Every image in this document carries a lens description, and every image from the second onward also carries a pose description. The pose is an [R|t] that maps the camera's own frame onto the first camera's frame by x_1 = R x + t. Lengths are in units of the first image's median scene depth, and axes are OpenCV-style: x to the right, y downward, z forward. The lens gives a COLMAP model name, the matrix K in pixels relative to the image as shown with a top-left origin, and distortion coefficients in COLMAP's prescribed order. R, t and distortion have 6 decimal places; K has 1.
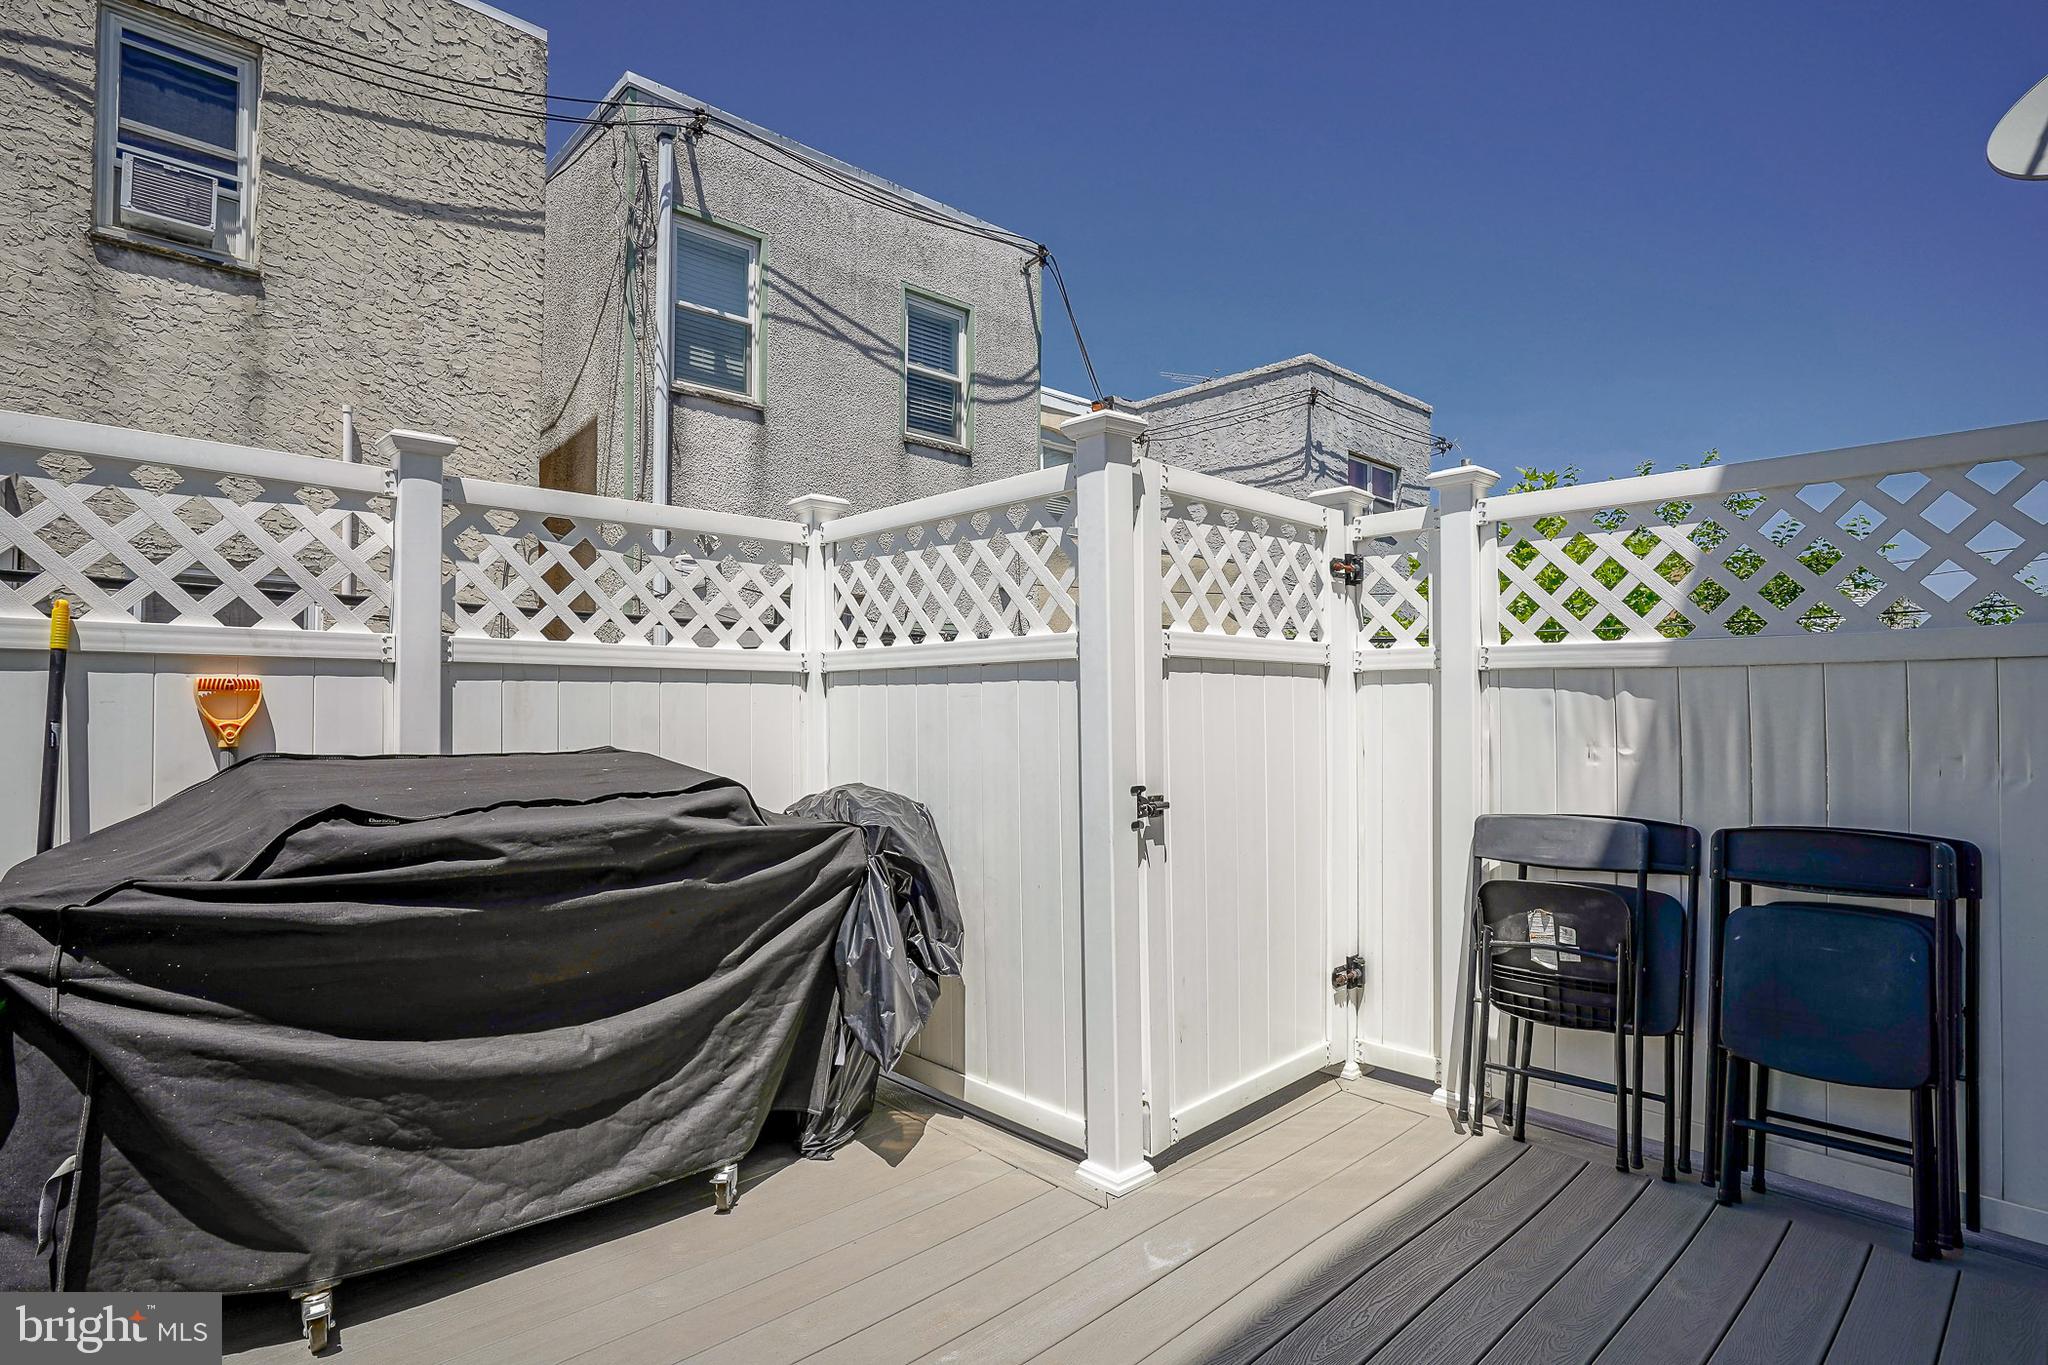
lens RADIAL K [[987.7, 0, 1052.6], [0, 987.7, 702.9], [0, 0, 1]] dist [-0.009070, 0.004368]
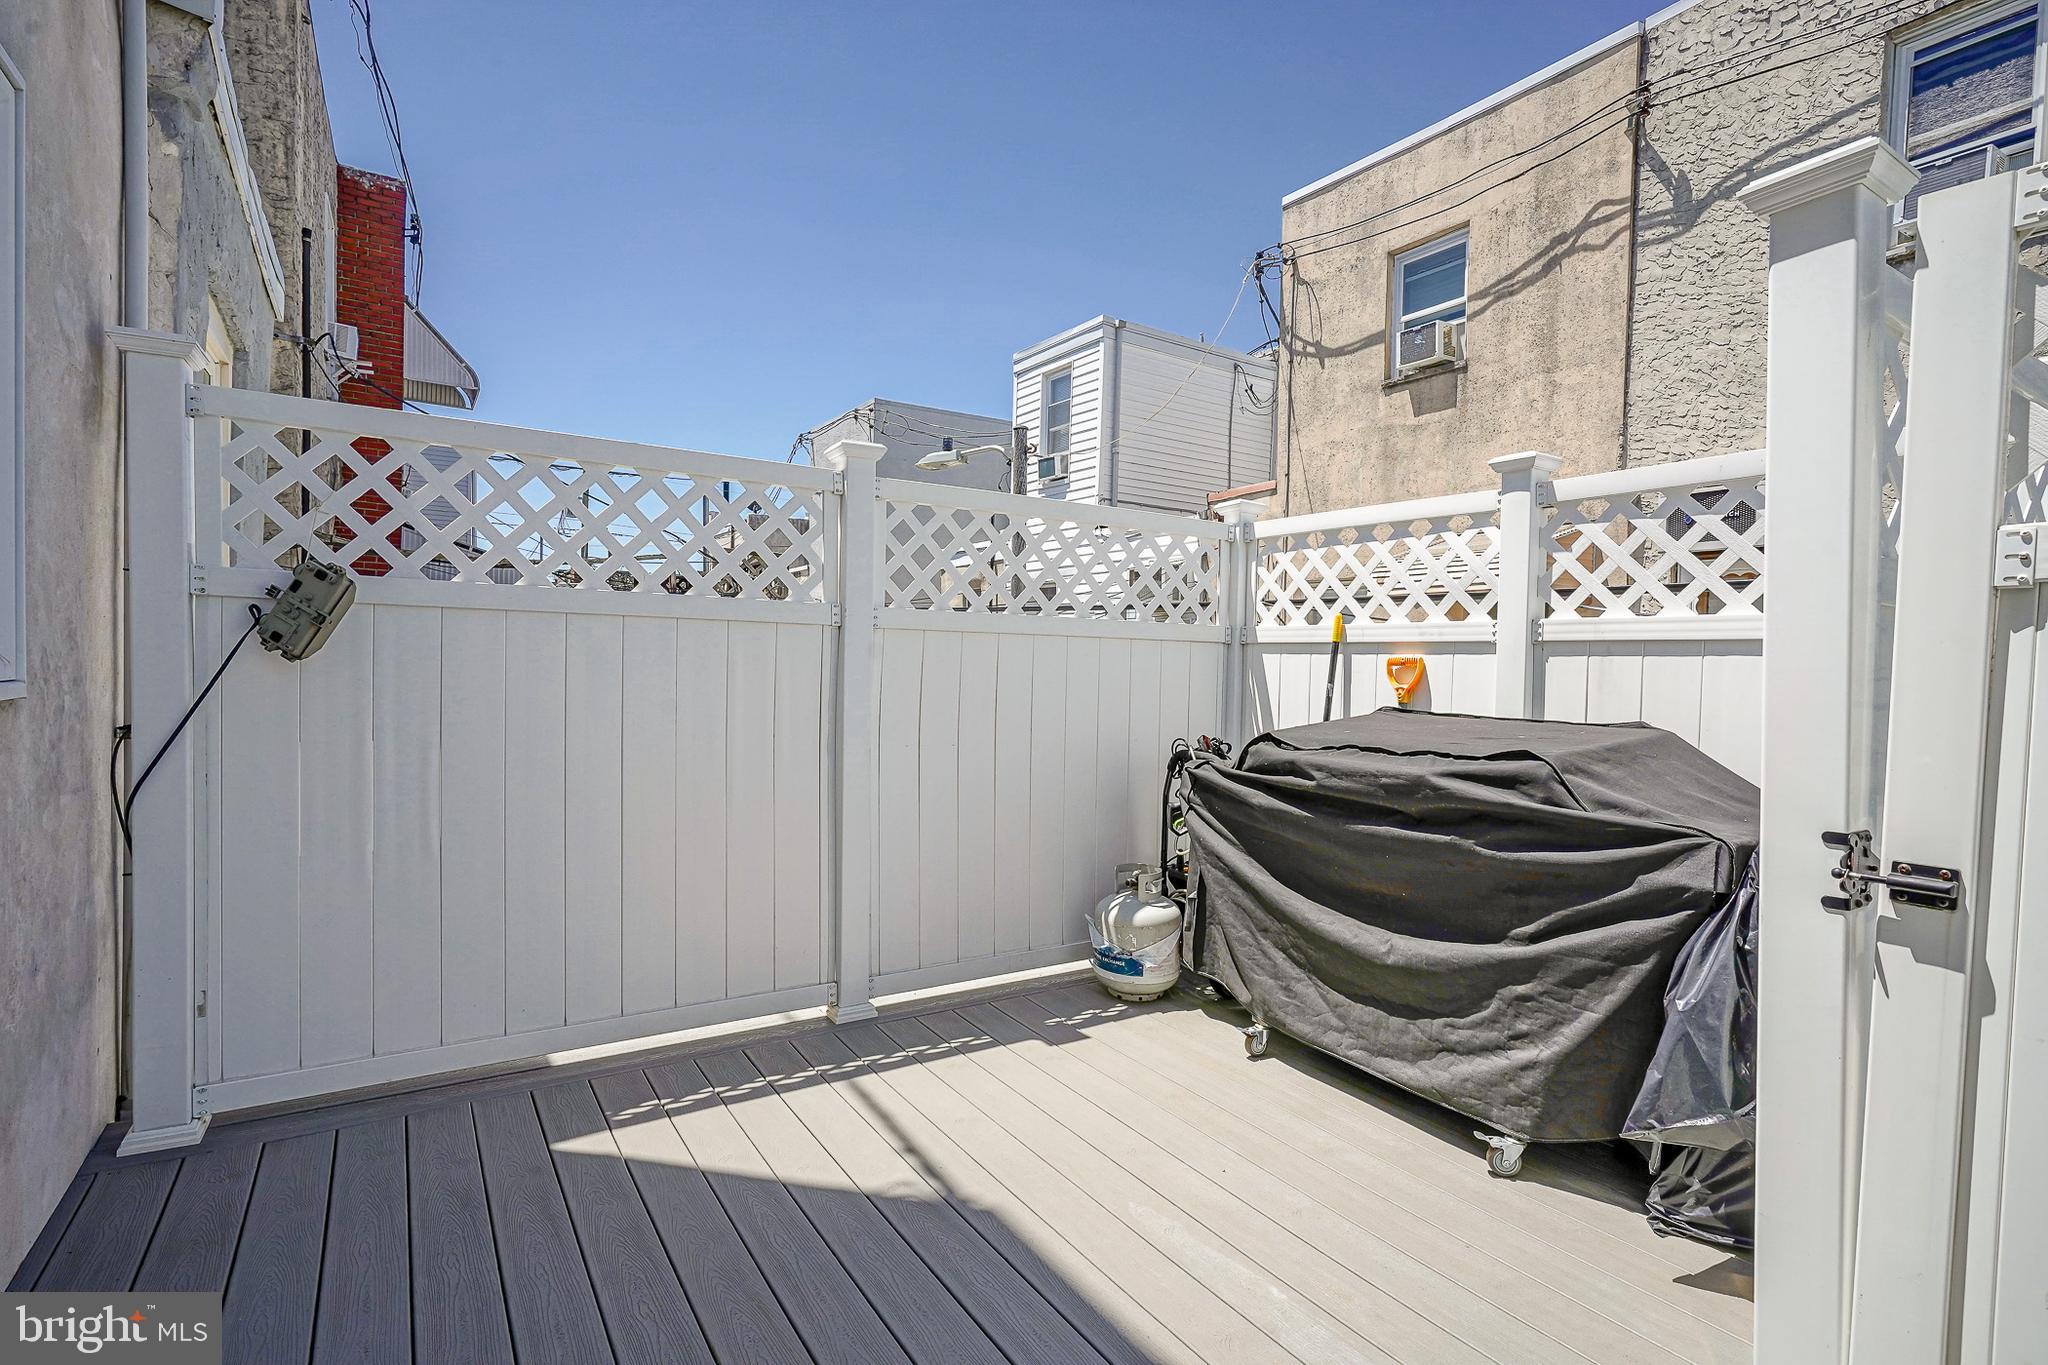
lens RADIAL K [[987.7, 0, 1062.6], [0, 987.7, 698.5], [0, 0, 1]] dist [-0.009070, 0.004368]
pose [[-0.150716, 0.026782, -0.988214, 0.831314], [-0.018627, 0.999379, 0.029925, 0.003192], [0.988402, 0.022918, -0.150123, 0.800844]]
